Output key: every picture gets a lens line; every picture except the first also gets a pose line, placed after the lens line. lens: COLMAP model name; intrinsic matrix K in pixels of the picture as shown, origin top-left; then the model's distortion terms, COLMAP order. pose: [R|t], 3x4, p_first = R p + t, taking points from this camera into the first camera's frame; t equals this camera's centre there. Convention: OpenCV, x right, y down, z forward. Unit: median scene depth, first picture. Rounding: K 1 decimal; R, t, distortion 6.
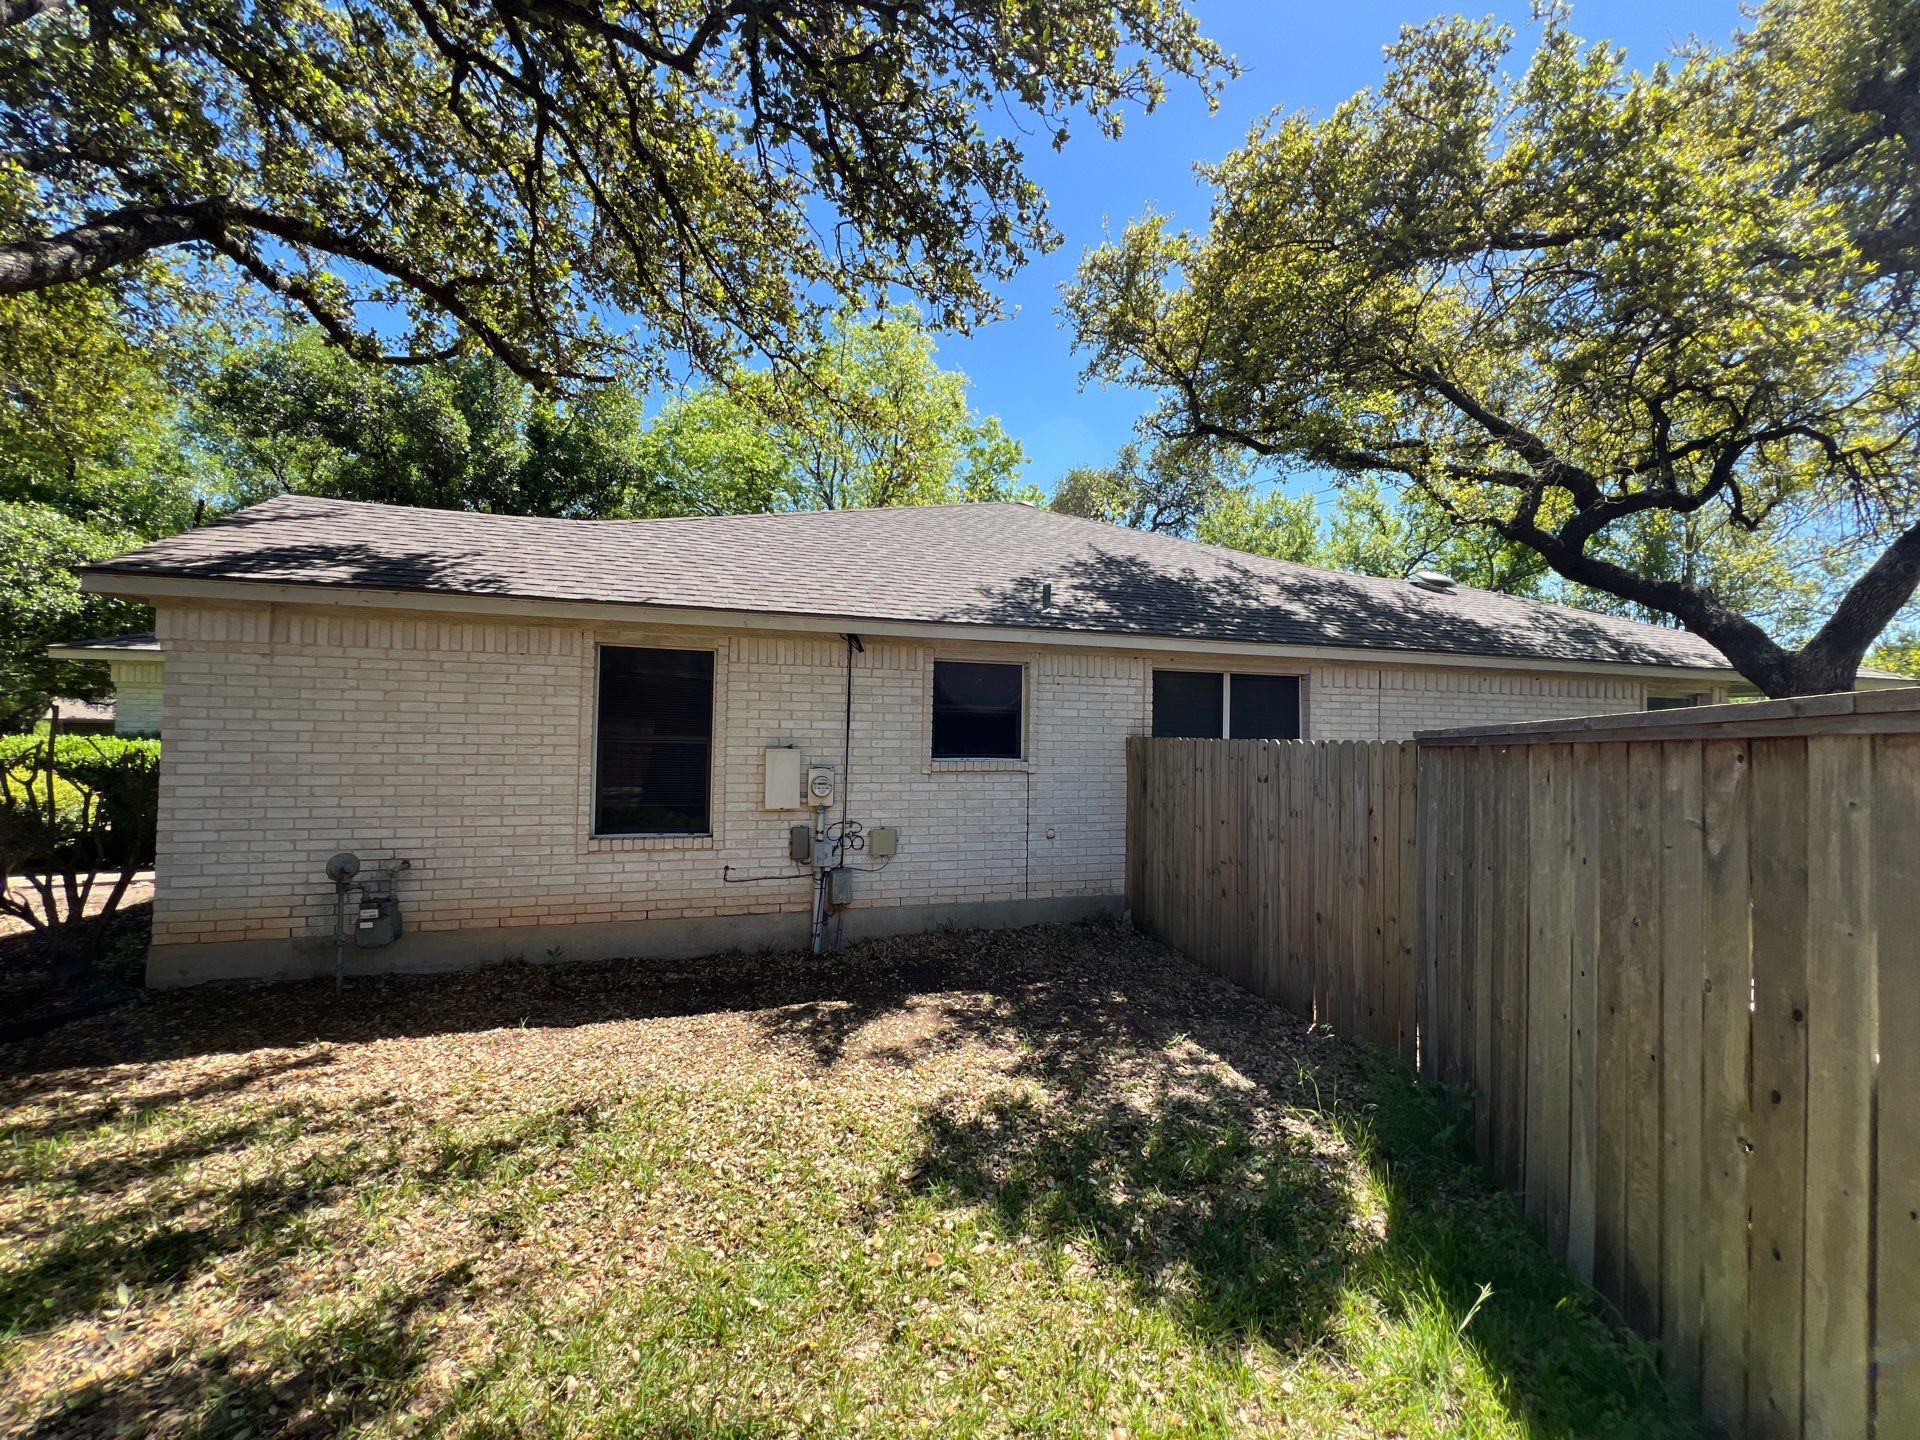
lens RADIAL K [[769.3, 0, 960.0], [0, 769.3, 720.0], [0, 0, 1]] dist [-0.000818, -0.000450]
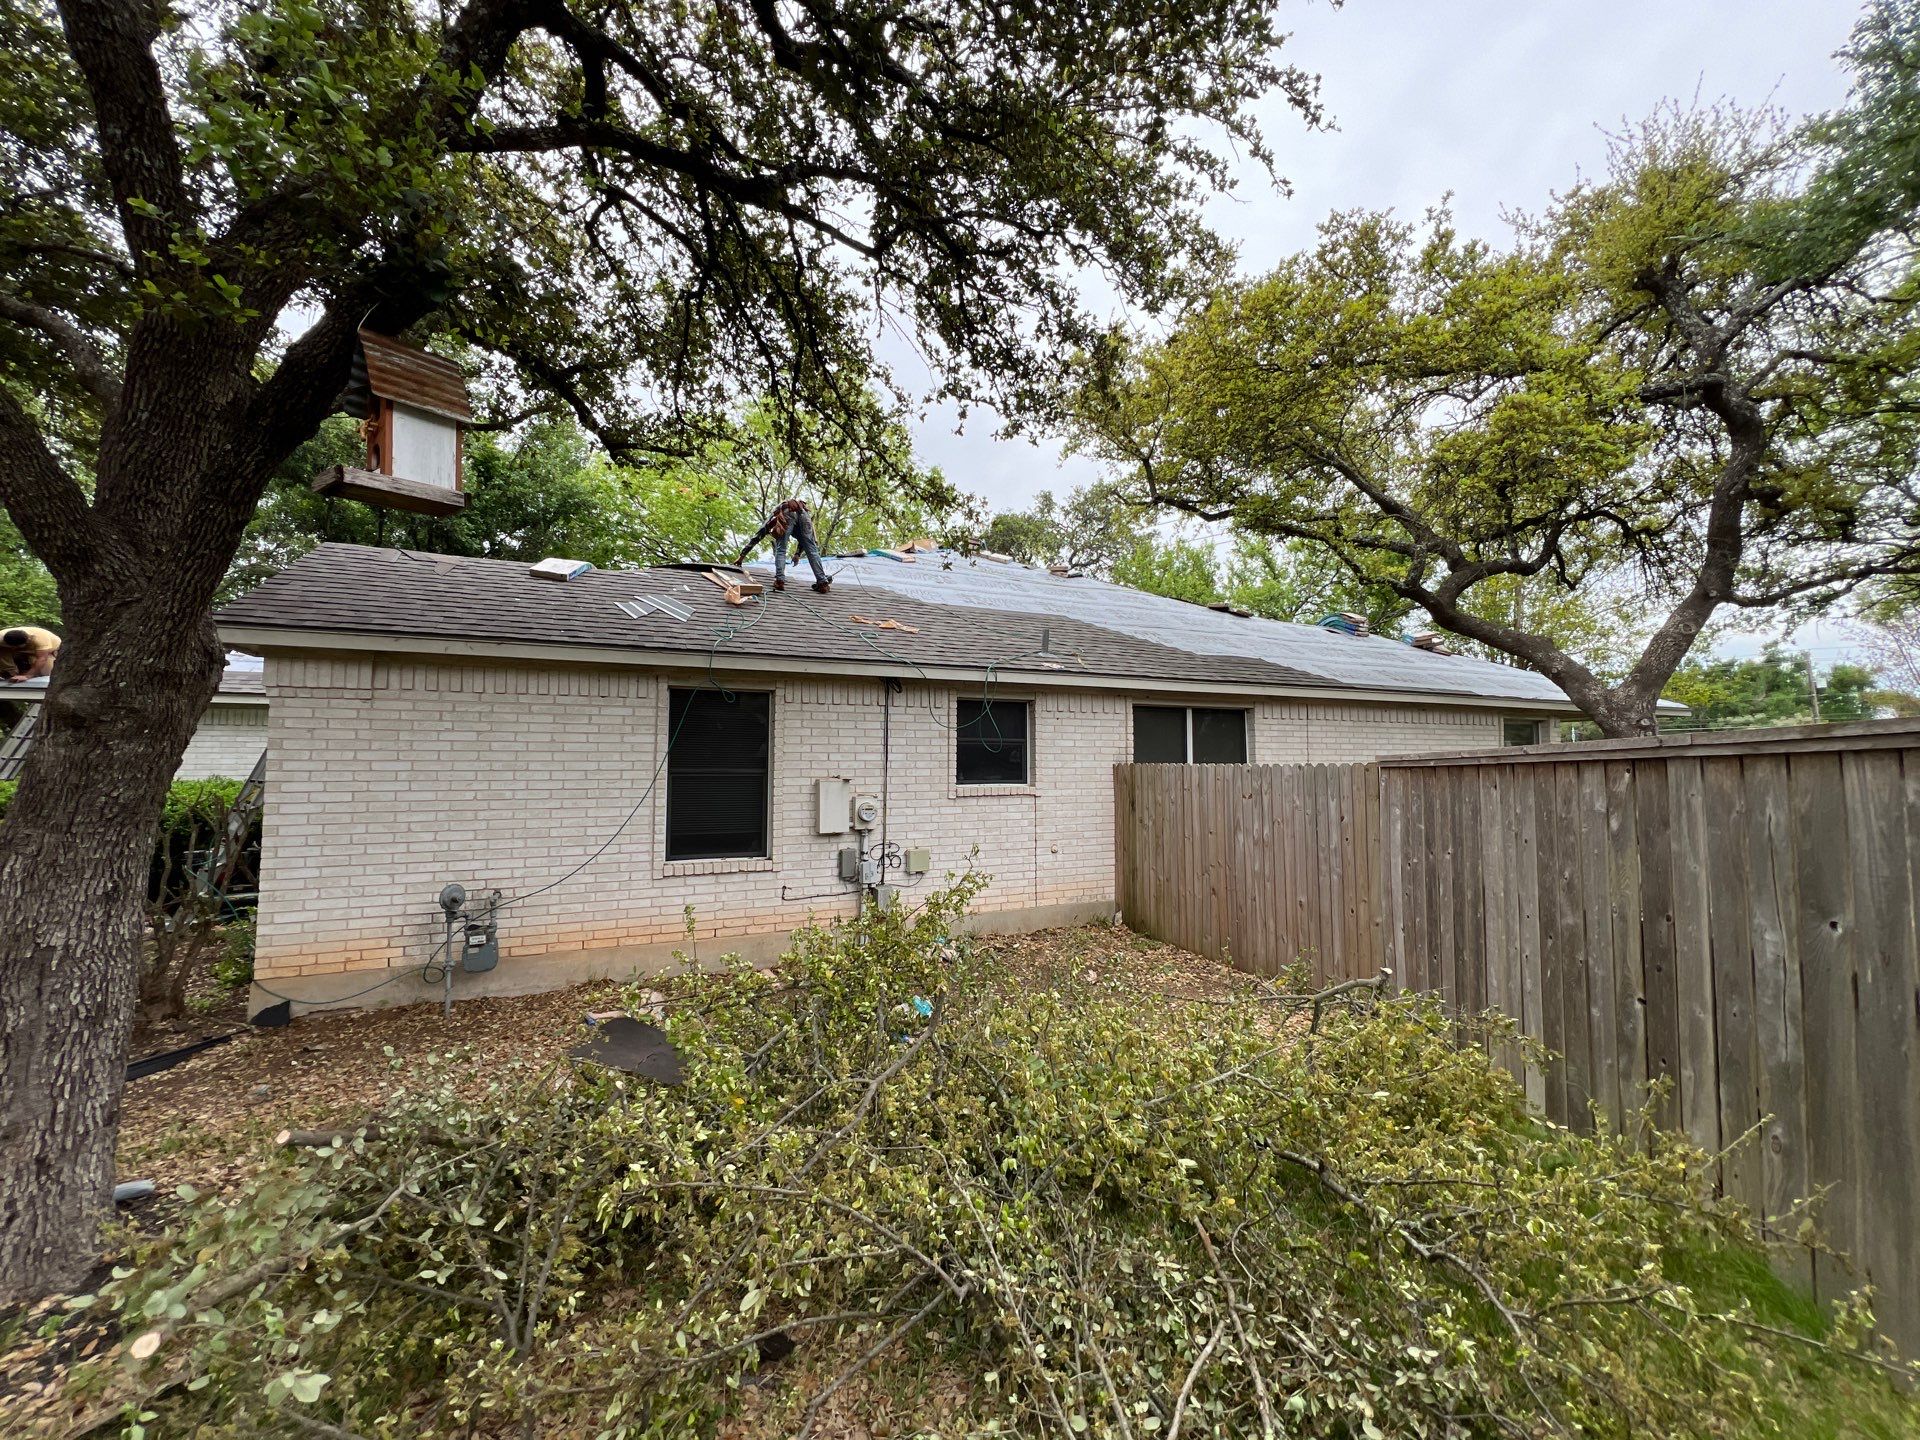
lens RADIAL K [[772.1, 0, 960.0], [0, 772.1, 720.0], [0, 0, 1]] dist [-0.000568, -0.000137]
pose [[0.989895, -0.008493, 0.141548, -0.200473], [0.013529, 0.999308, -0.034657, -0.006992], [-0.141155, 0.036222, 0.989325, -0.141041]]
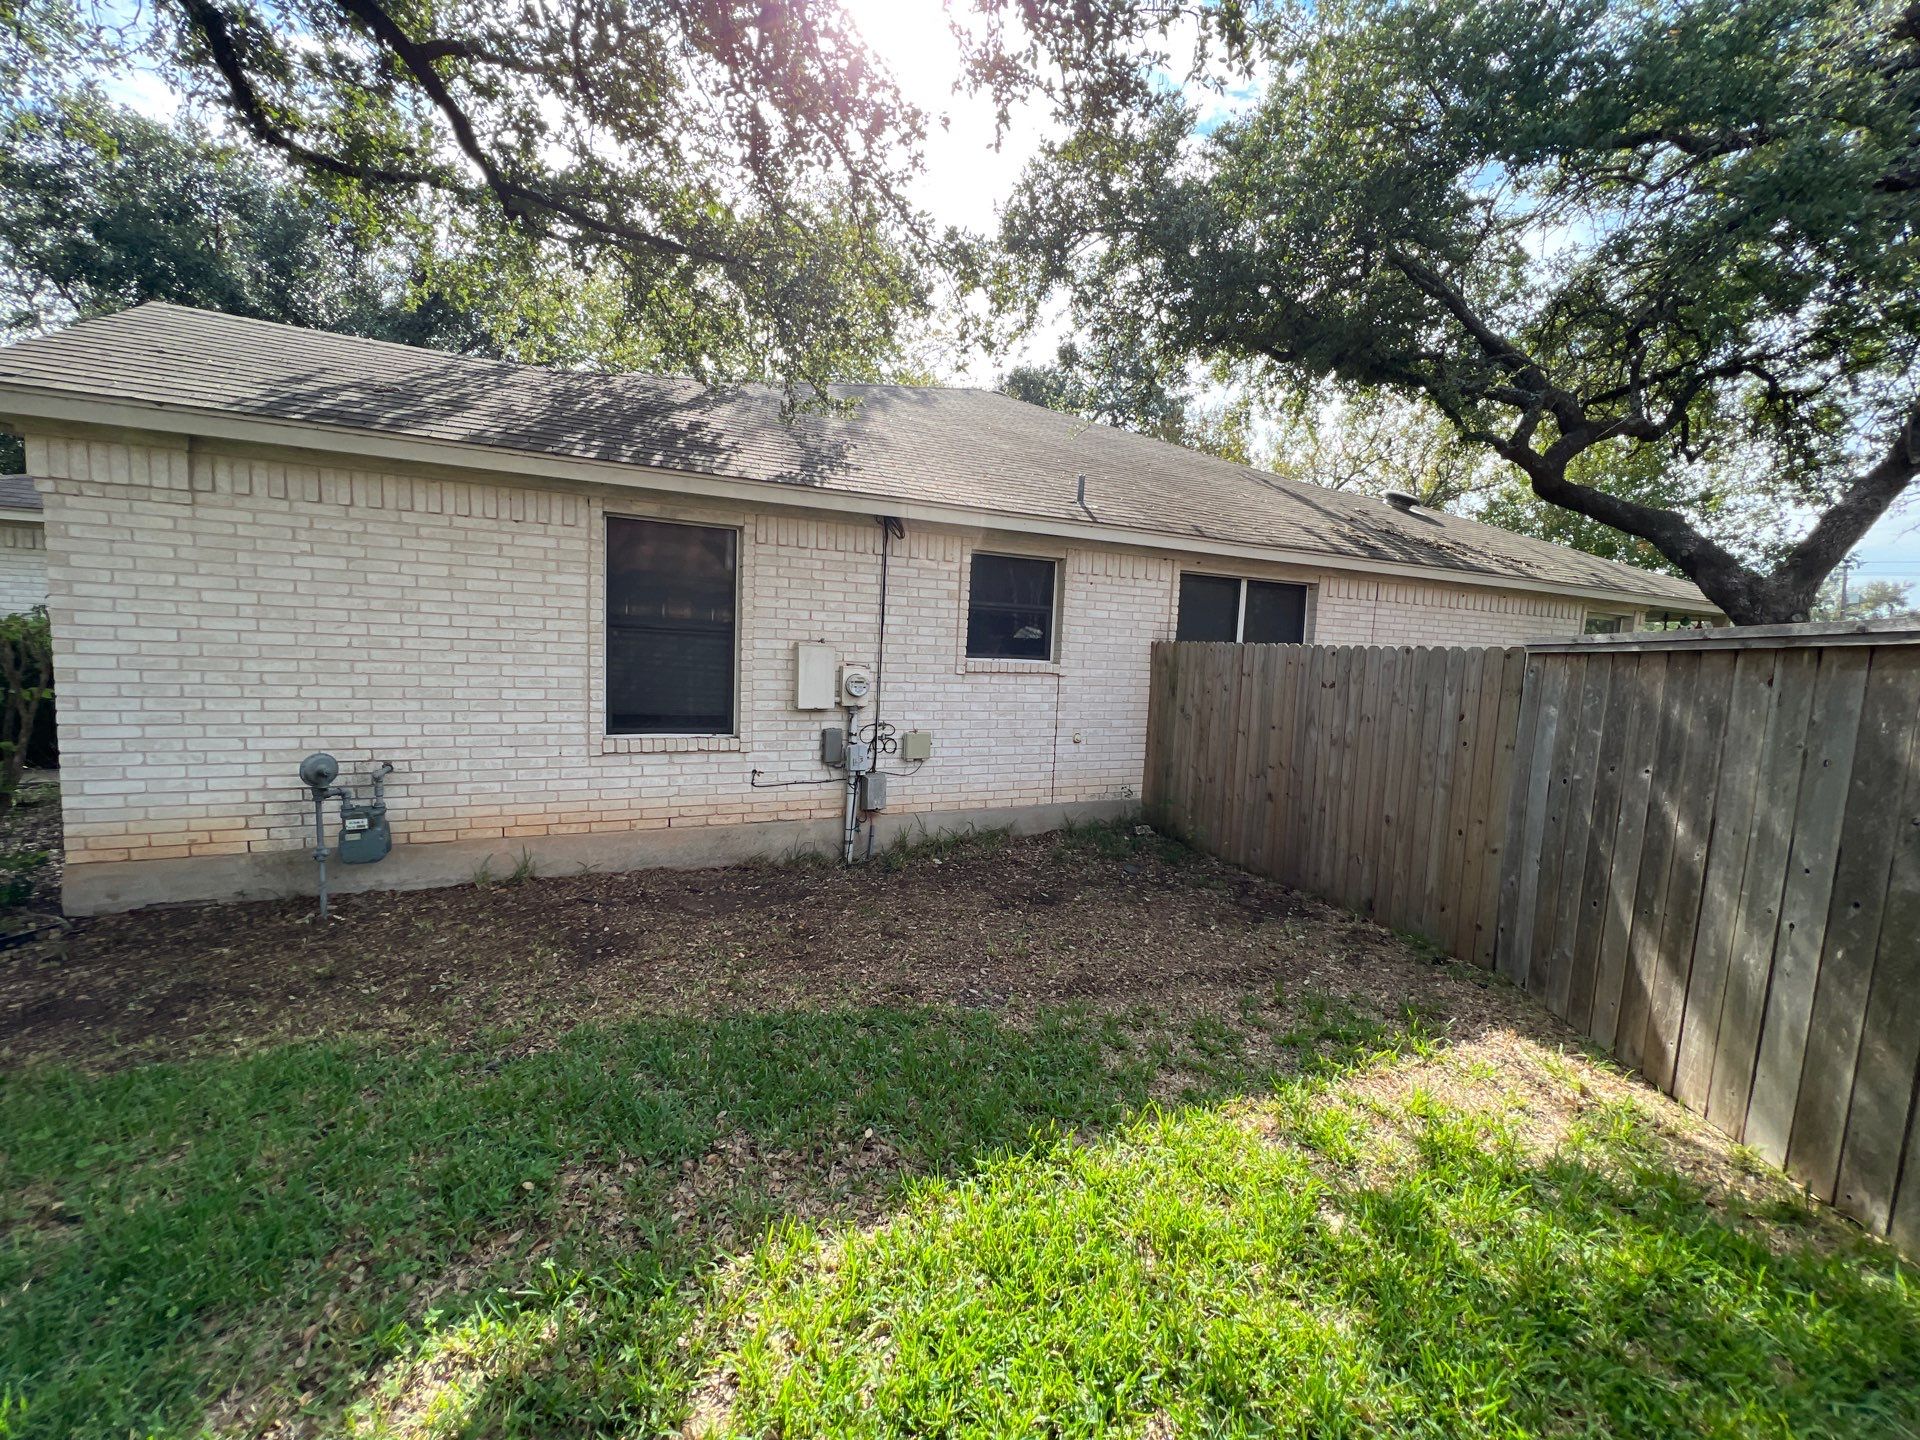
lens RADIAL K [[772.1, 0, 960.0], [0, 772.1, 720.0], [0, 0, 1]] dist [-0.000568, -0.000137]
pose [[0.989394, 0.011279, 0.144817, -0.187733], [-0.028519, 0.992660, 0.117525, 0.015418], [-0.142428, -0.120408, 0.982454, 0.065769]]
